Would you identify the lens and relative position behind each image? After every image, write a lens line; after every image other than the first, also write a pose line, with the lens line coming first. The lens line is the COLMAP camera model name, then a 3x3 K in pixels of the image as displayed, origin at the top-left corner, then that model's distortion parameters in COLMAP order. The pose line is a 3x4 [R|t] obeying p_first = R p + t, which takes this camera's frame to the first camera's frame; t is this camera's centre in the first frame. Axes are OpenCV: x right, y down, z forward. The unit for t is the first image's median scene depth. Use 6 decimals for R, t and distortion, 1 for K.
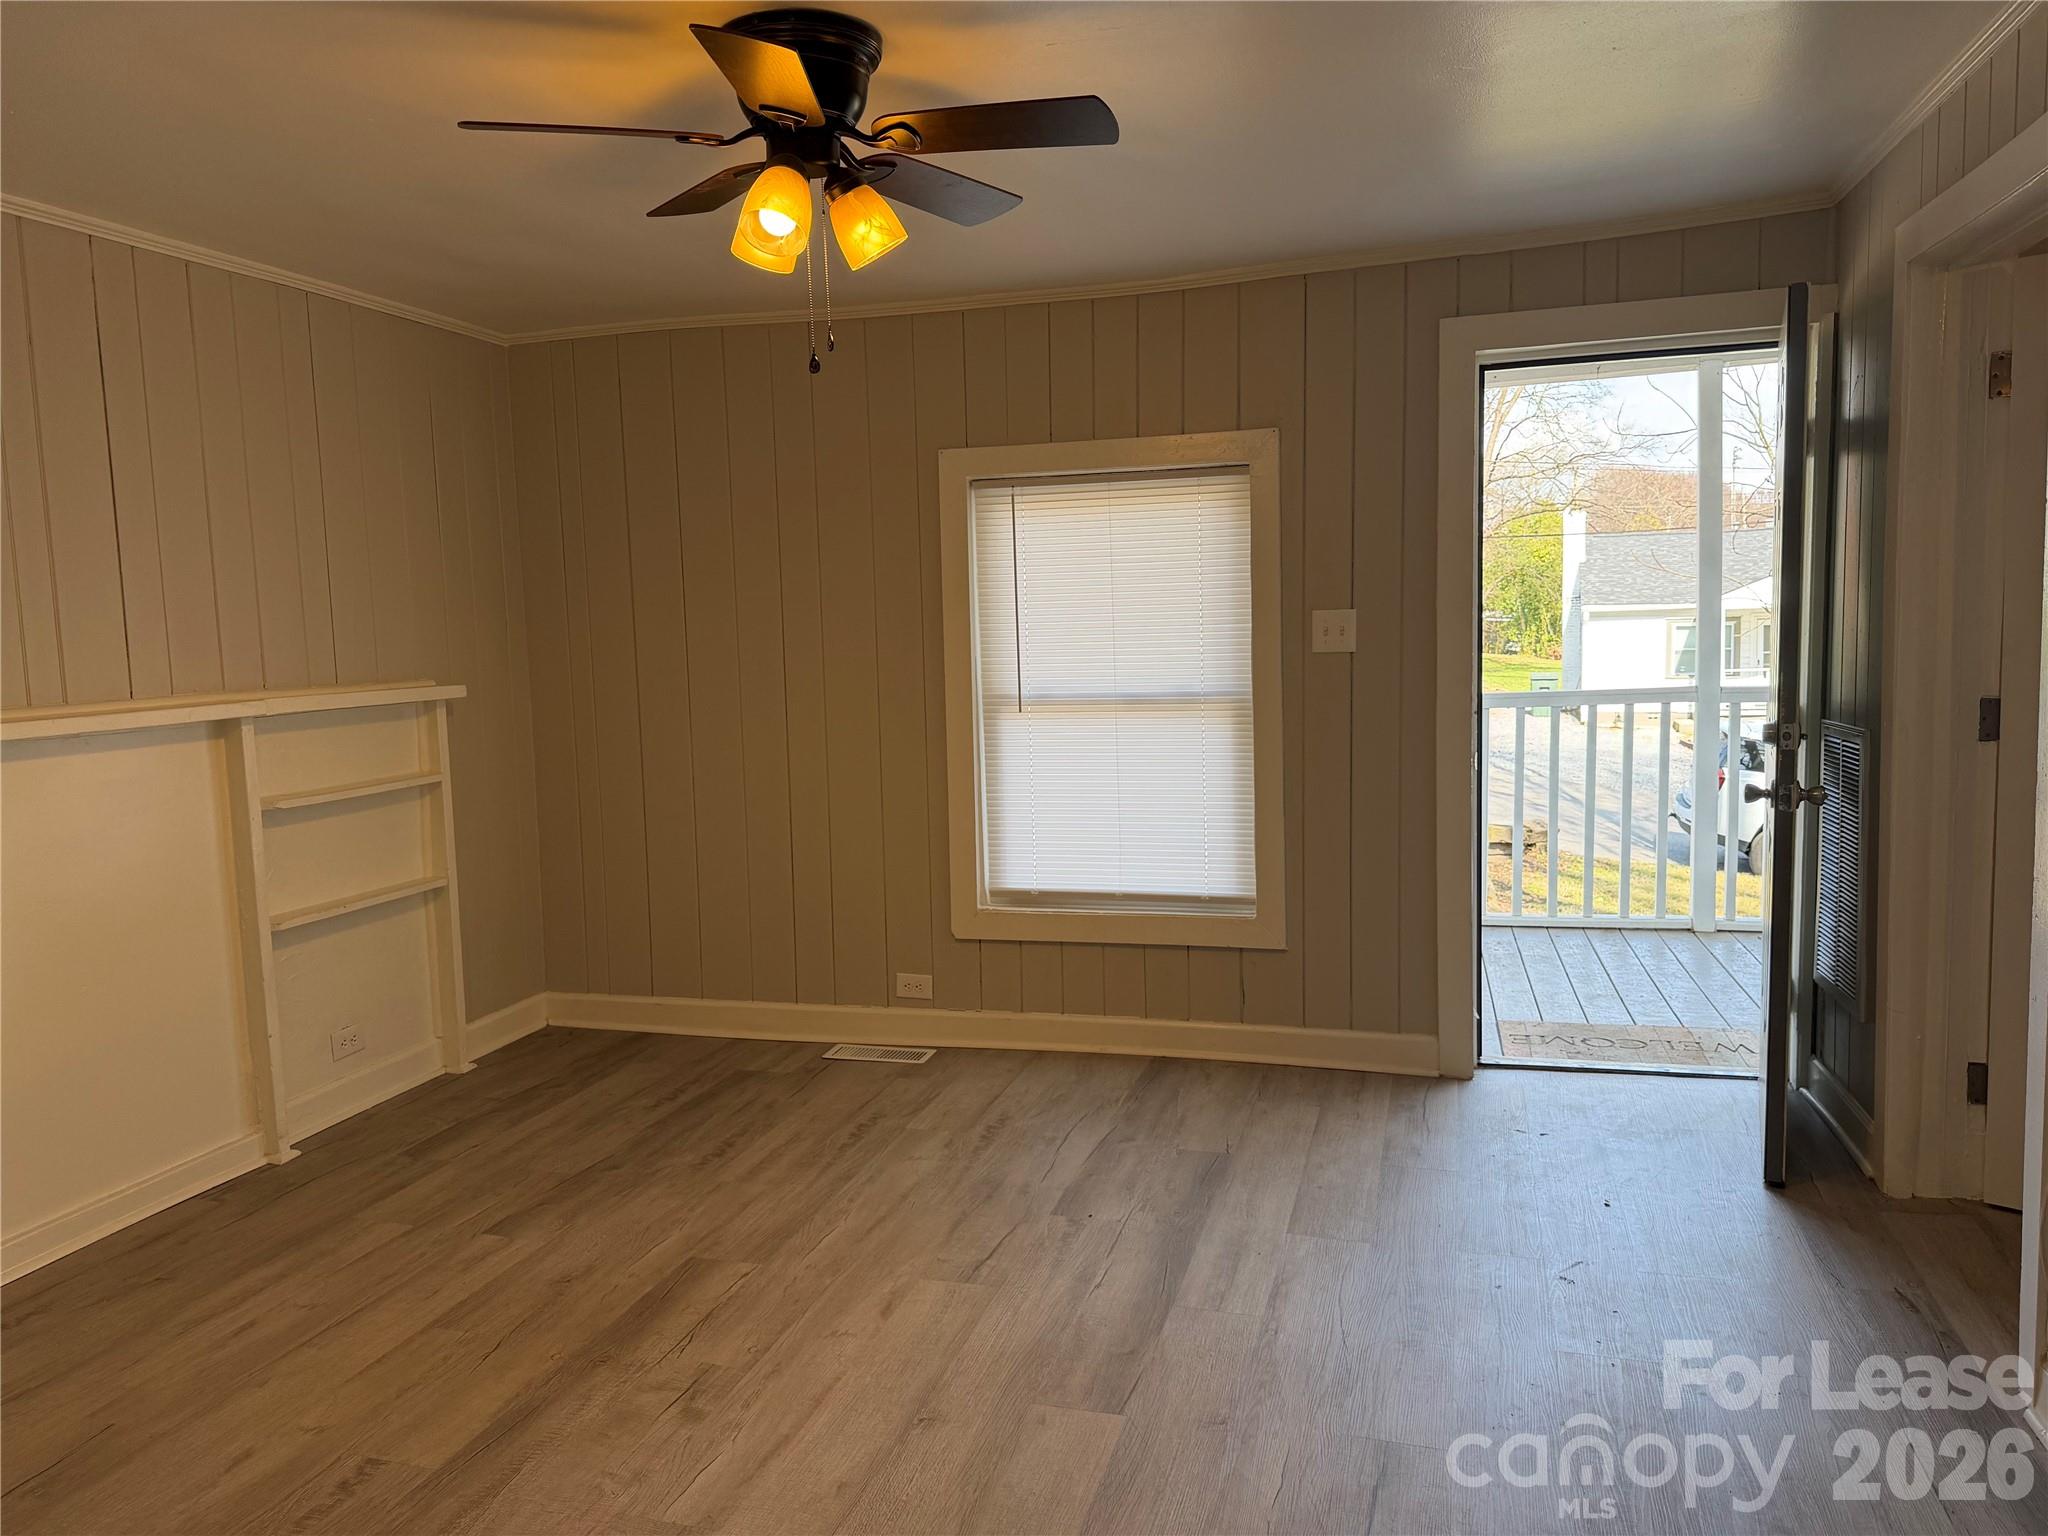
lens RADIAL K [[1450.2, 0, 1024.0], [0, 1450.2, 768.0], [0, 0, 1]] dist [0.068654, -0.091977]
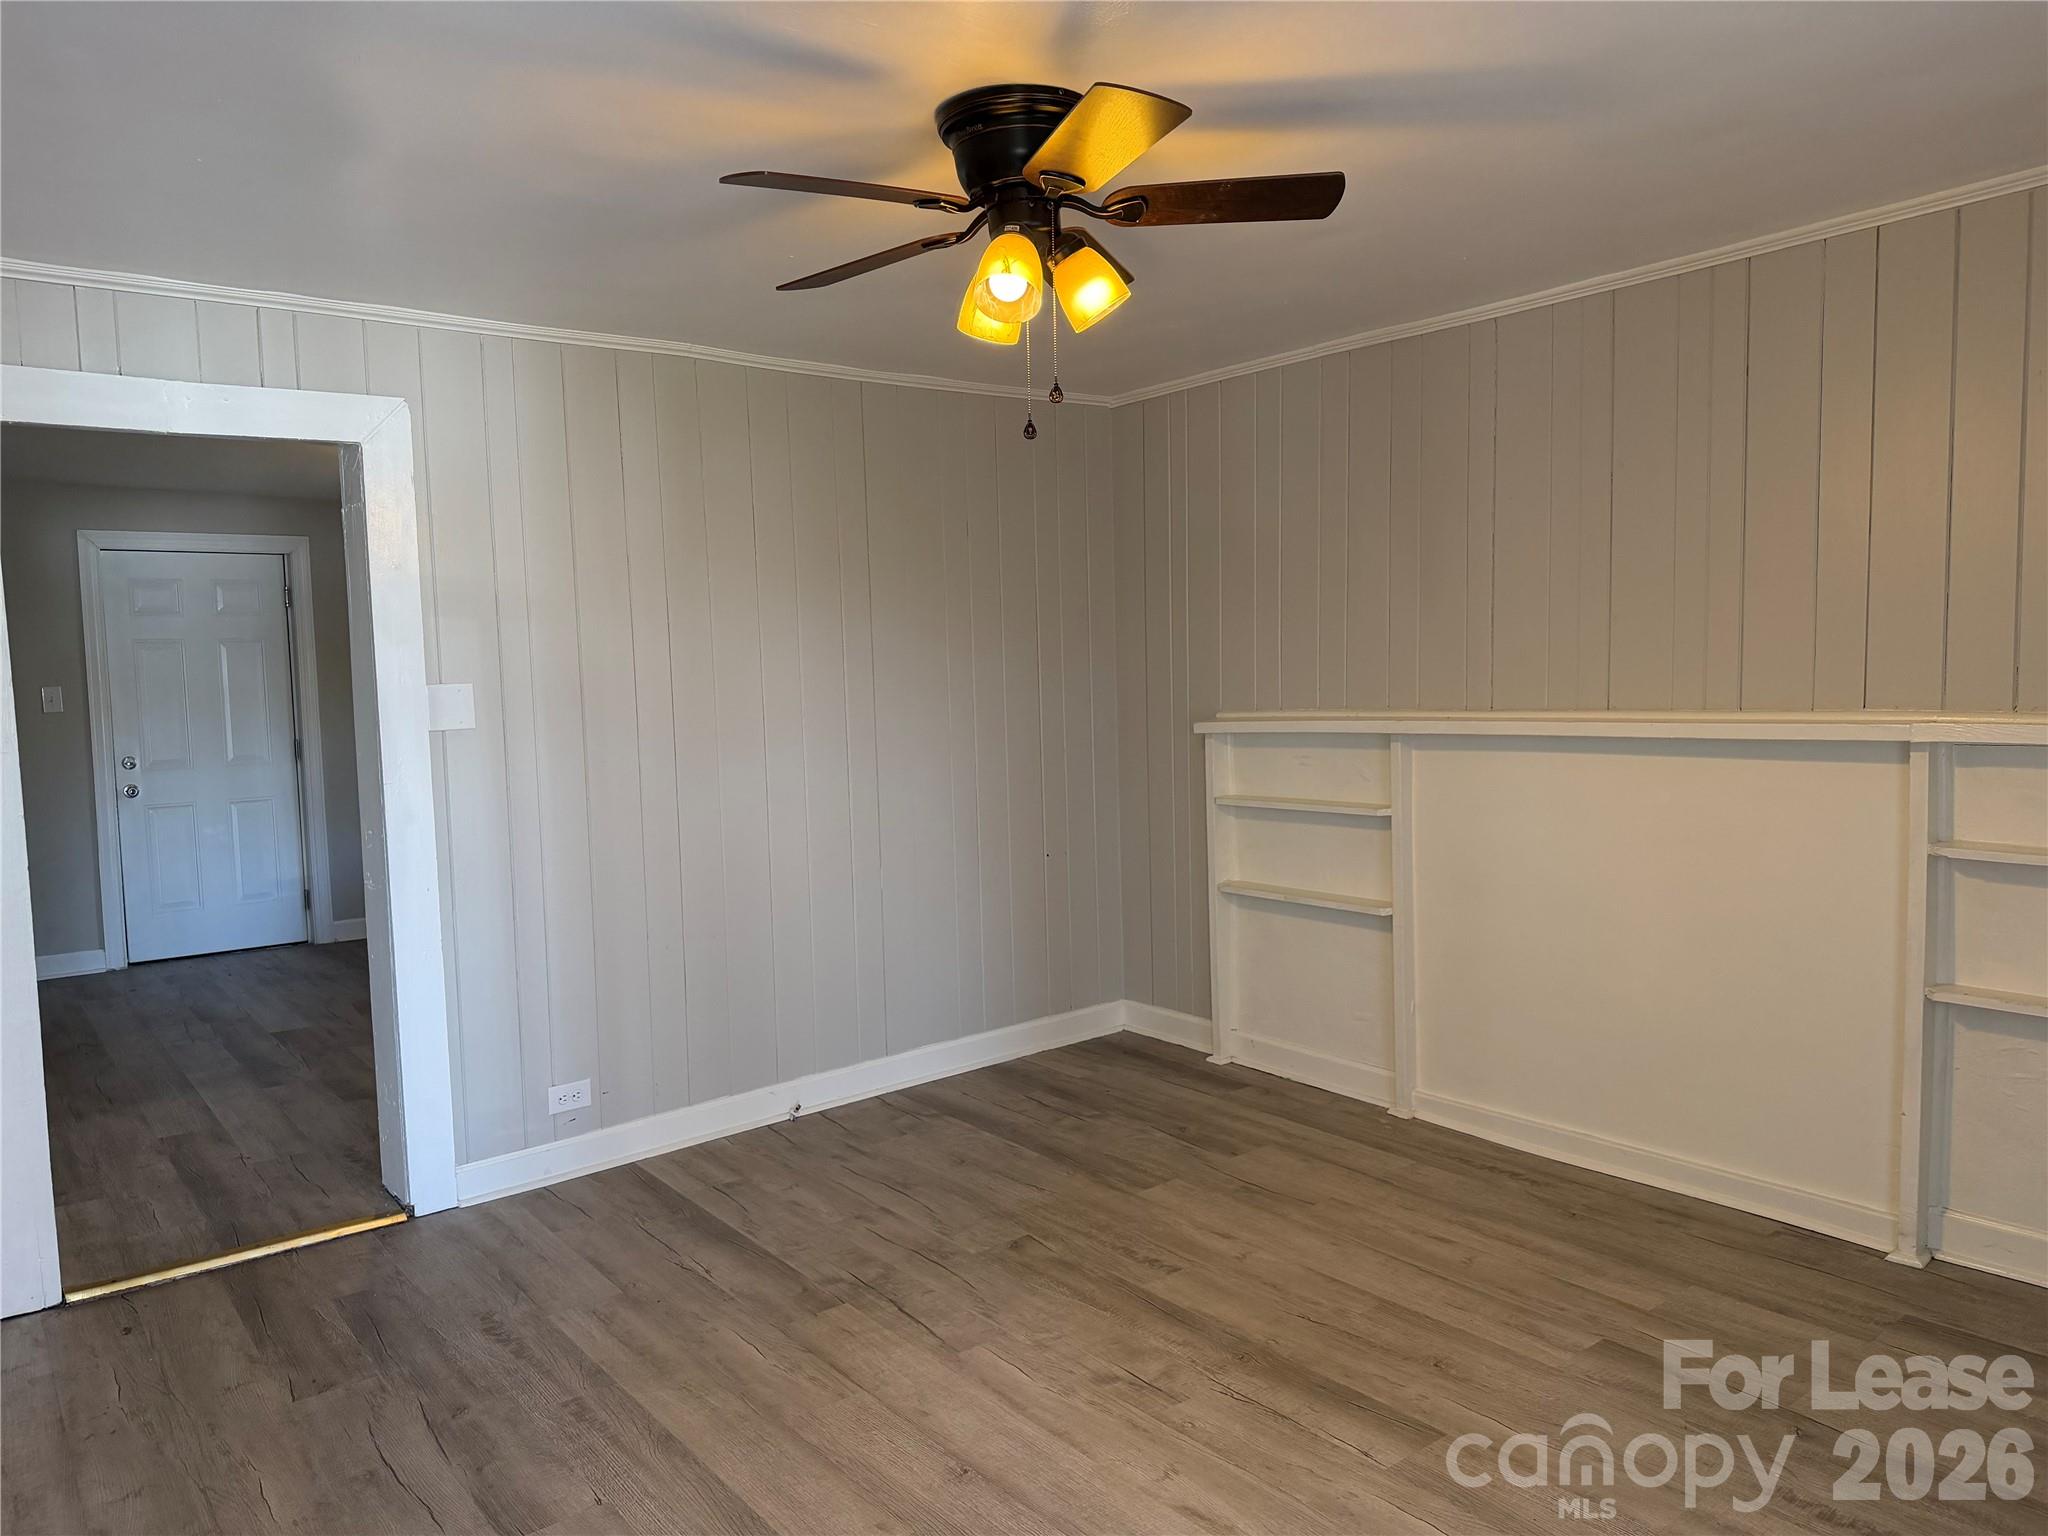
lens RADIAL K [[1450.2, 0, 1024.0], [0, 1450.2, 768.0], [0, 0, 1]] dist [0.068654, -0.091977]
pose [[-0.579197, 0.105982, -0.808269, 0.588920], [-0.033369, 0.987599, 0.153408, -0.169493], [0.814504, 0.115824, -0.568478, 1.351857]]
